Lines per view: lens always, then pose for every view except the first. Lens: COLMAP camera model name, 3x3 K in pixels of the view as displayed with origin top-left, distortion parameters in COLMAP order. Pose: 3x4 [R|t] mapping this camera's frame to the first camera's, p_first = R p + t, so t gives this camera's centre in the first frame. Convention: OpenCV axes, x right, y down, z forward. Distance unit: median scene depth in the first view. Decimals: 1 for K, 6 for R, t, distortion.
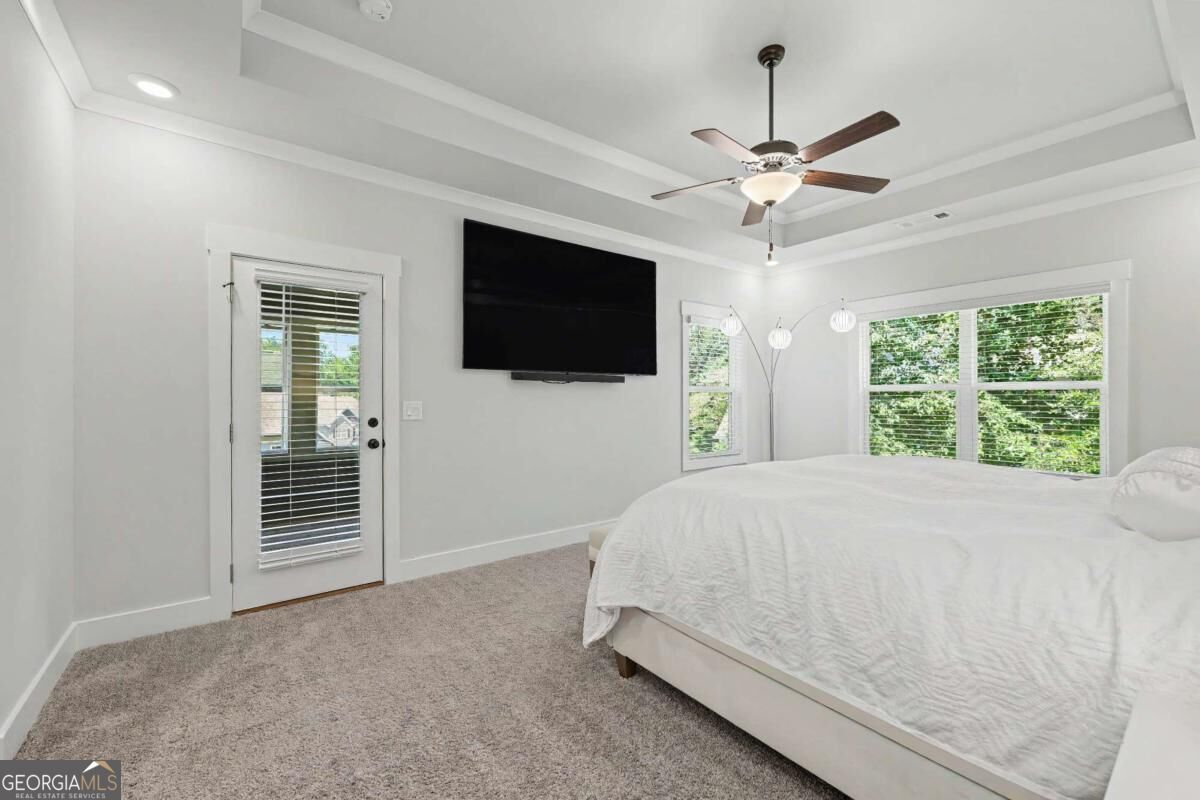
lens RADIAL K [[492.2, 0, 600.6], [0, 492.2, 398.1], [0, 0, 1]] dist [-0.001031, 0.000142]
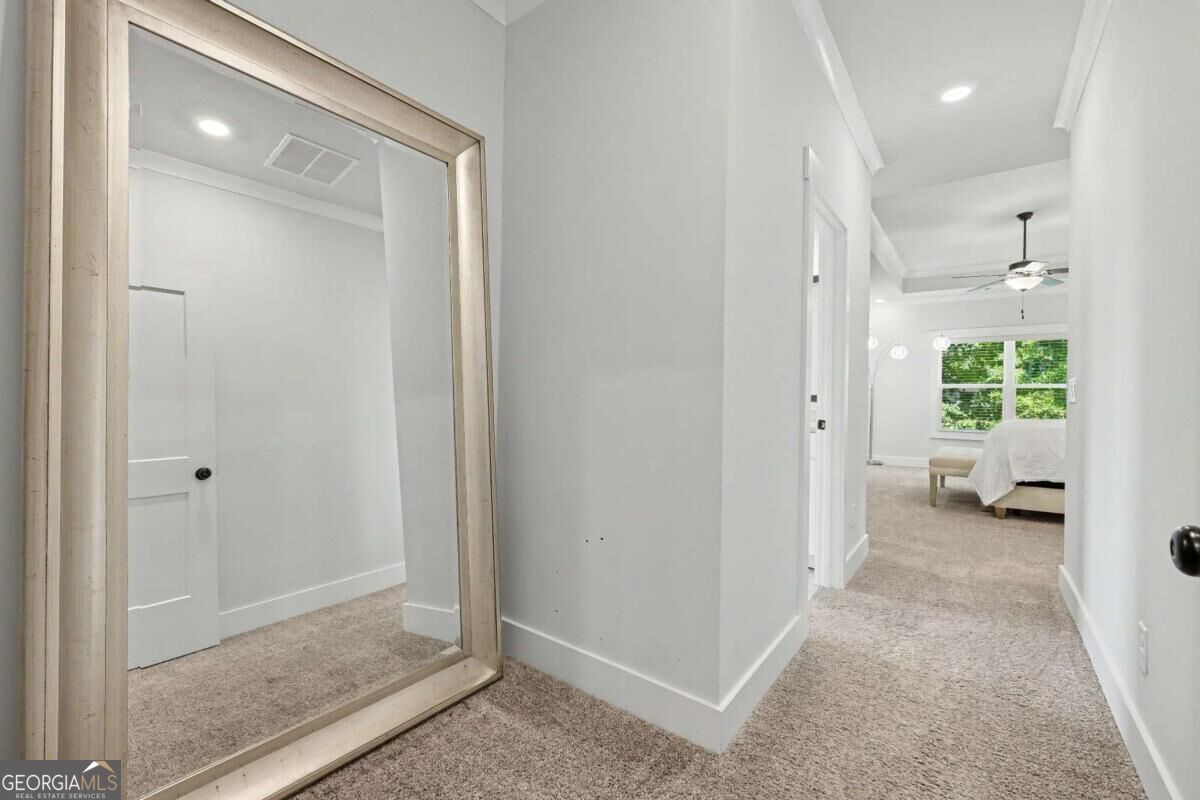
lens RADIAL K [[492.2, 0, 600.6], [0, 492.2, 398.1], [0, 0, 1]] dist [-0.001031, 0.000142]
pose [[0.963538, 0.013078, 0.267253, -1.156869], [-0.015179, 0.999868, 0.005796, 0.031984], [-0.267142, -0.009642, 0.963609, -0.286225]]
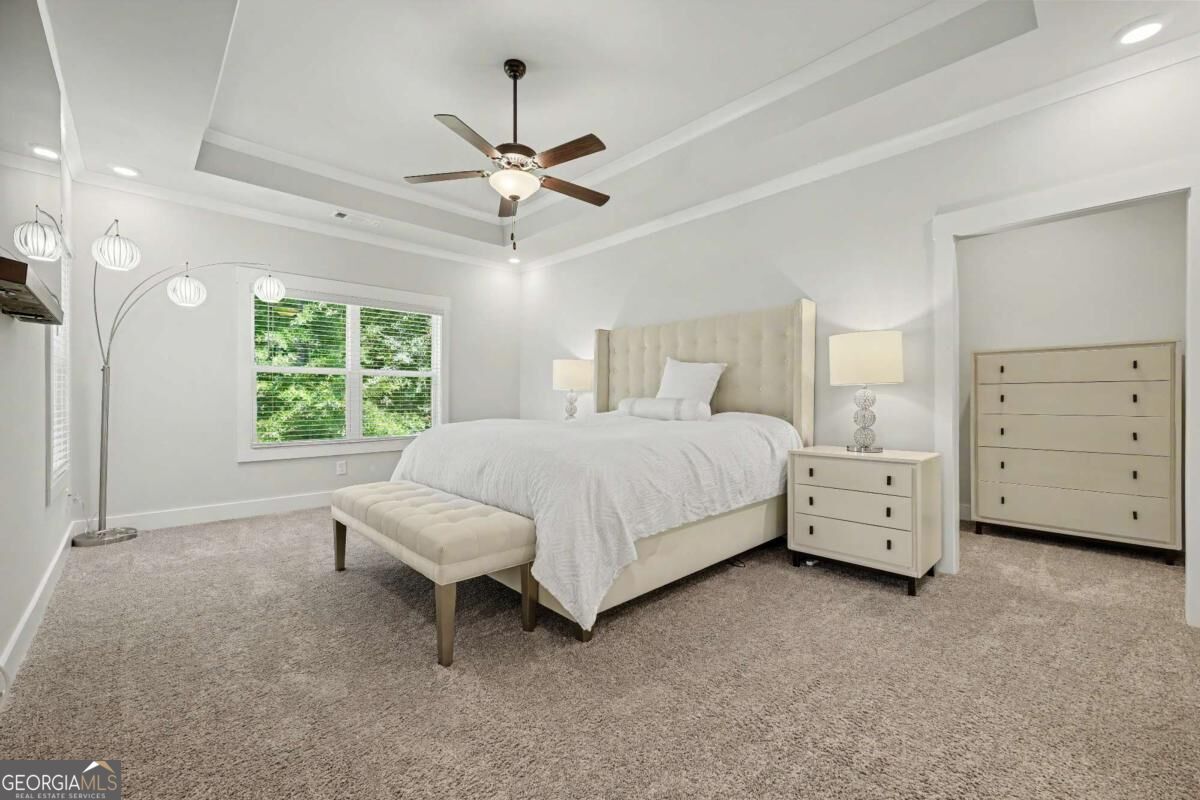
lens RADIAL K [[492.2, 0, 600.6], [0, 492.2, 398.1], [0, 0, 1]] dist [-0.001031, 0.000142]
pose [[-0.106613, -0.001463, 0.994299, -0.510856], [-0.007098, 0.999975, 0.000710, 0.036585], [-0.994275, -0.006982, -0.106621, 0.586687]]
